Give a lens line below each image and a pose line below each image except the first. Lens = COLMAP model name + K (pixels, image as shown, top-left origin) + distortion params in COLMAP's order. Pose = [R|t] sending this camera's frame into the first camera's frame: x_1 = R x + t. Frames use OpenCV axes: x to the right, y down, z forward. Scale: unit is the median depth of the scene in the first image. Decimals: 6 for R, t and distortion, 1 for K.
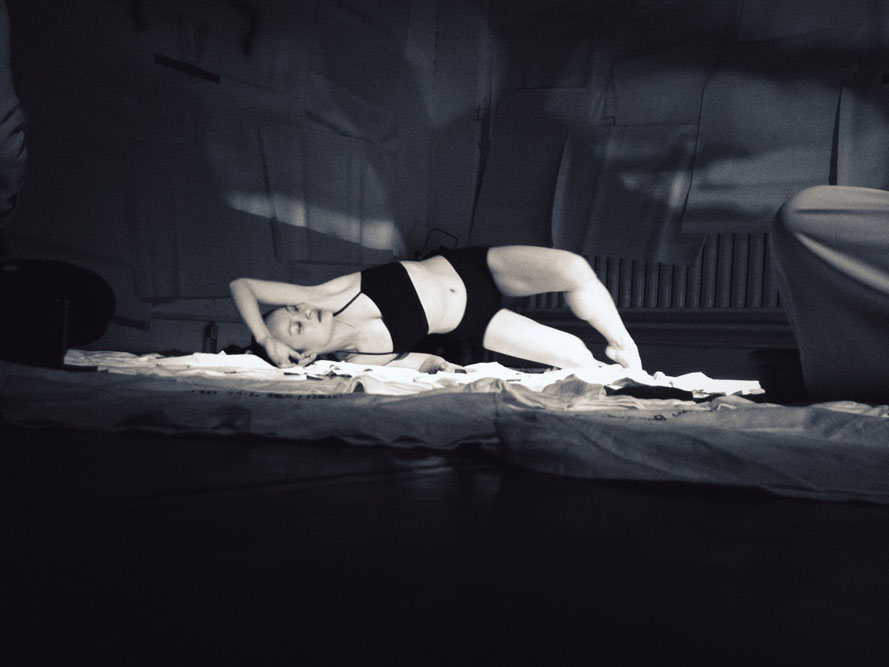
lens RADIAL K [[792.1, 0, 435.4], [0, 792.1, 334.2], [0, 0, 1]] dist [0.095161, -0.138930]
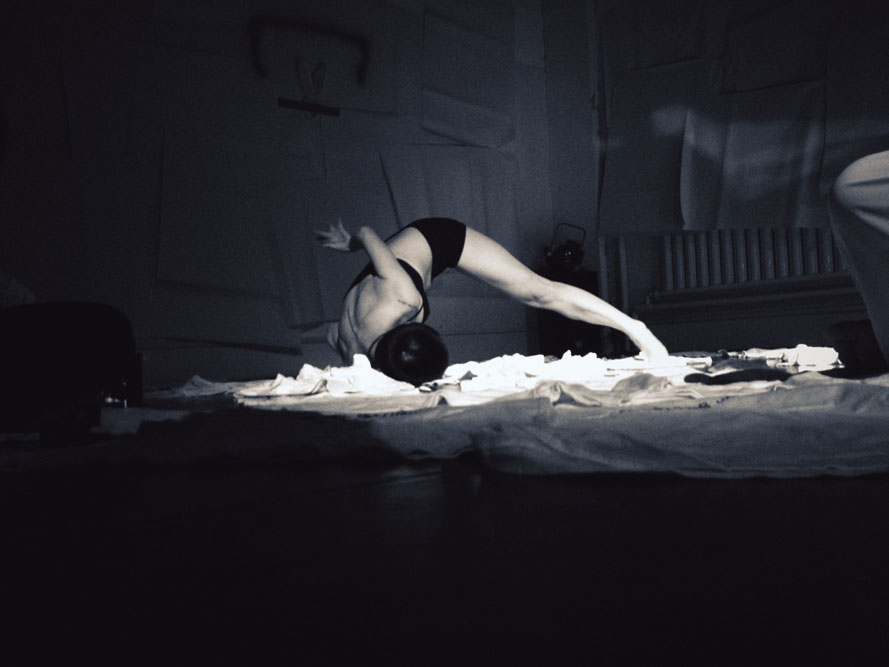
lens RADIAL K [[792.1, 0, 447.9], [0, 792.1, 334.4], [0, 0, 1]] dist [0.095161, -0.138930]
pose [[0.978840, -0.109546, -0.172838, 0.126265], [0.109878, 0.993915, -0.007671, -0.016523], [0.172626, -0.011482, 0.984920, -0.092503]]
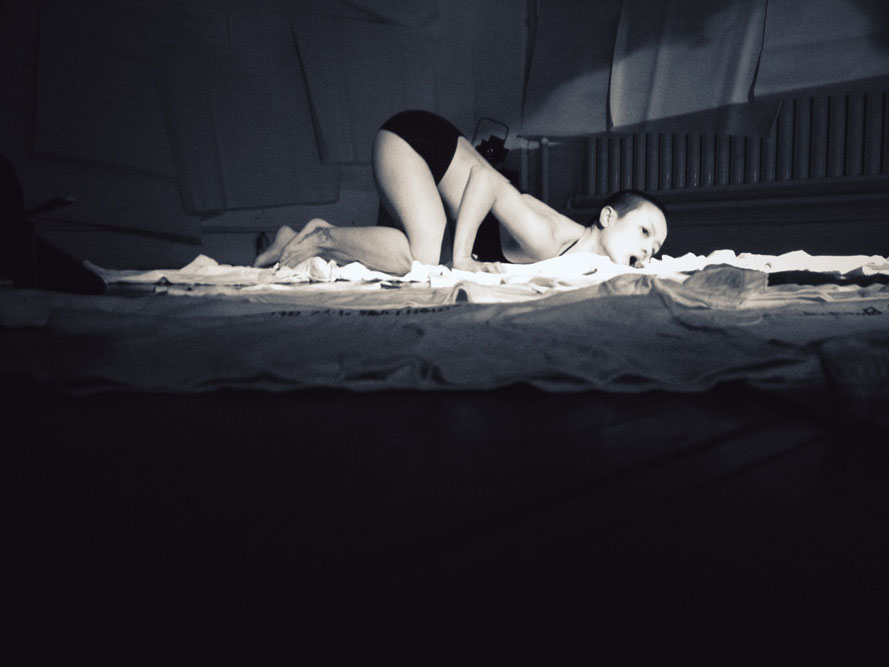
lens RADIAL K [[792.1, 0, 444.2], [0, 792.1, 329.8], [0, 0, 1]] dist [0.095161, -0.138930]
pose [[0.996641, -0.061134, -0.054496, -0.080823], [0.067299, 0.990540, 0.119590, 0.001498], [0.046670, -0.122856, 0.991327, 0.184214]]
